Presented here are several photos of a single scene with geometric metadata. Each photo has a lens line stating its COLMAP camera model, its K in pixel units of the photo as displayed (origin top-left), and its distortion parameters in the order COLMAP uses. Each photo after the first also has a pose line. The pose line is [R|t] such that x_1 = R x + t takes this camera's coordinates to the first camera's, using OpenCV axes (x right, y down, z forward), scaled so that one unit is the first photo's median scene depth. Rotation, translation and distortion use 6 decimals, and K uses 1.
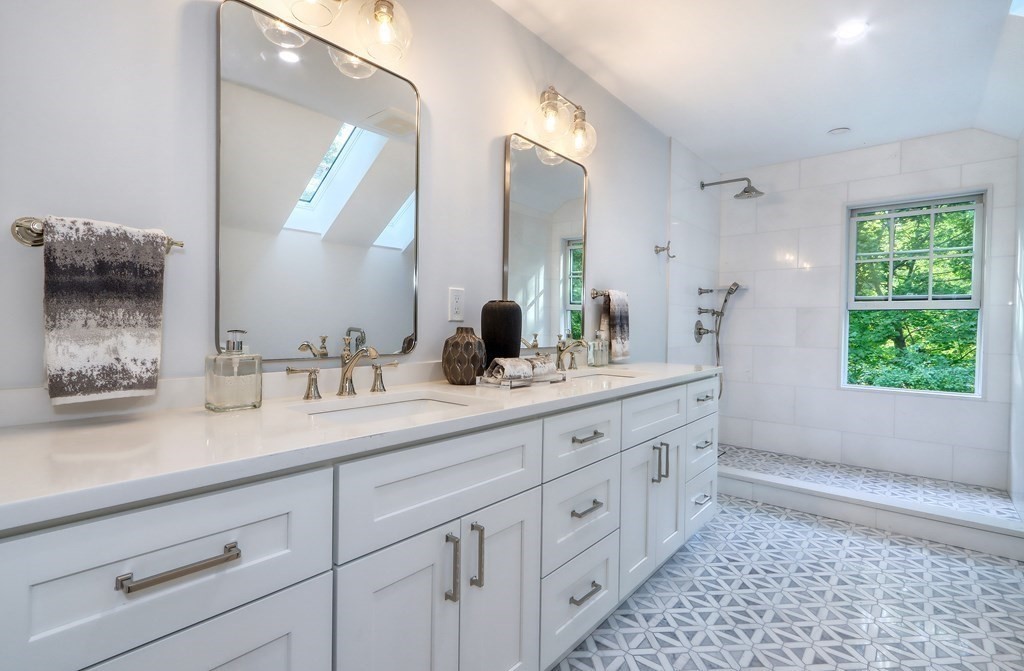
lens RADIAL K [[477.1, 0, 513.4], [0, 477.1, 333.8], [0, 0, 1]] dist [-0.001818, -0.000748]
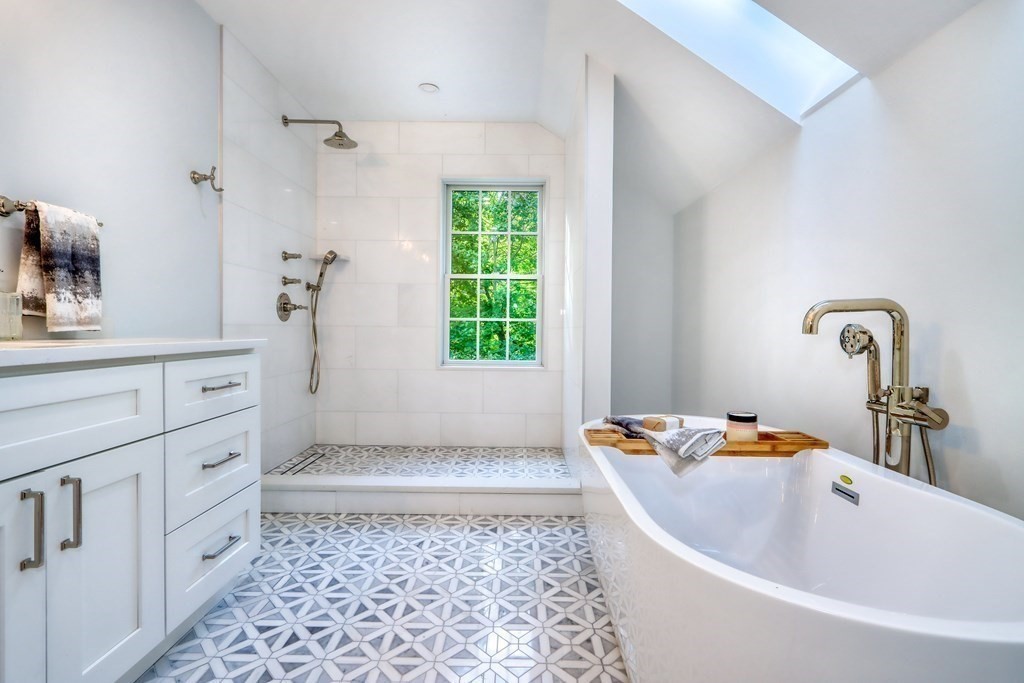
lens RADIAL K [[470.7, 0, 513.3], [0, 470.7, 337.7], [0, 0, 1]] dist [0.002746, 0.000619]
pose [[0.765038, -0.014414, 0.643824, 0.259805], [0.010360, 0.999896, 0.010076, 0.060611], [-0.643902, -0.001039, 0.765107, 0.240531]]
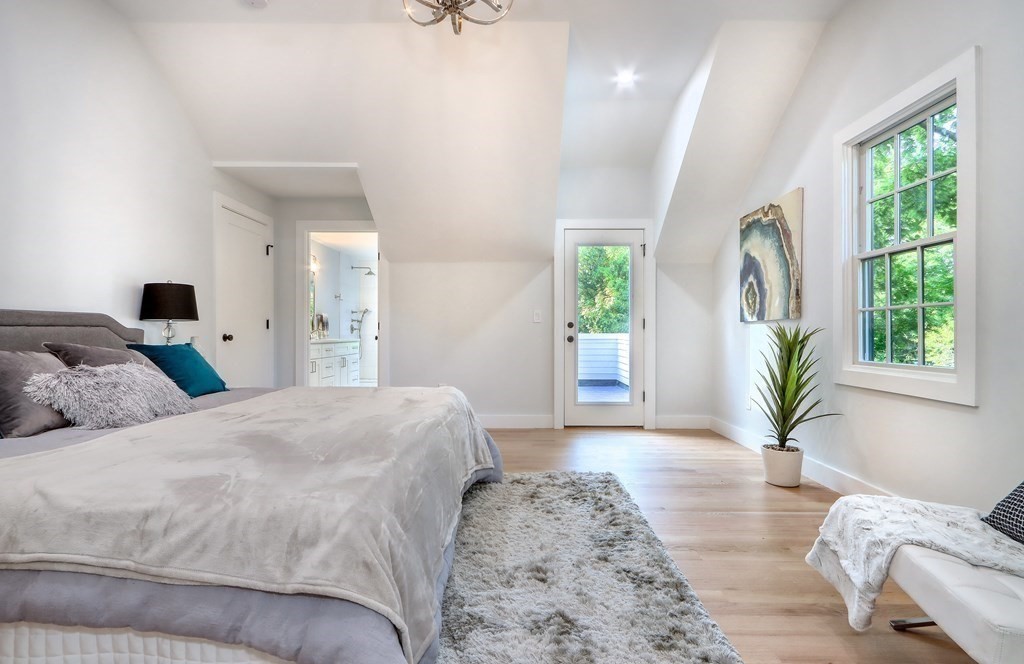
lens RADIAL K [[480.3, 0, 512.0], [0, 480.3, 332.0], [0, 0, 1]] dist [-0.000448, 0.000006]
pose [[0.763821, -0.006404, 0.645396, -0.775805], [0.016520, 0.999817, -0.009630, 0.065800], [-0.645216, 0.018017, 0.763787, -1.905283]]
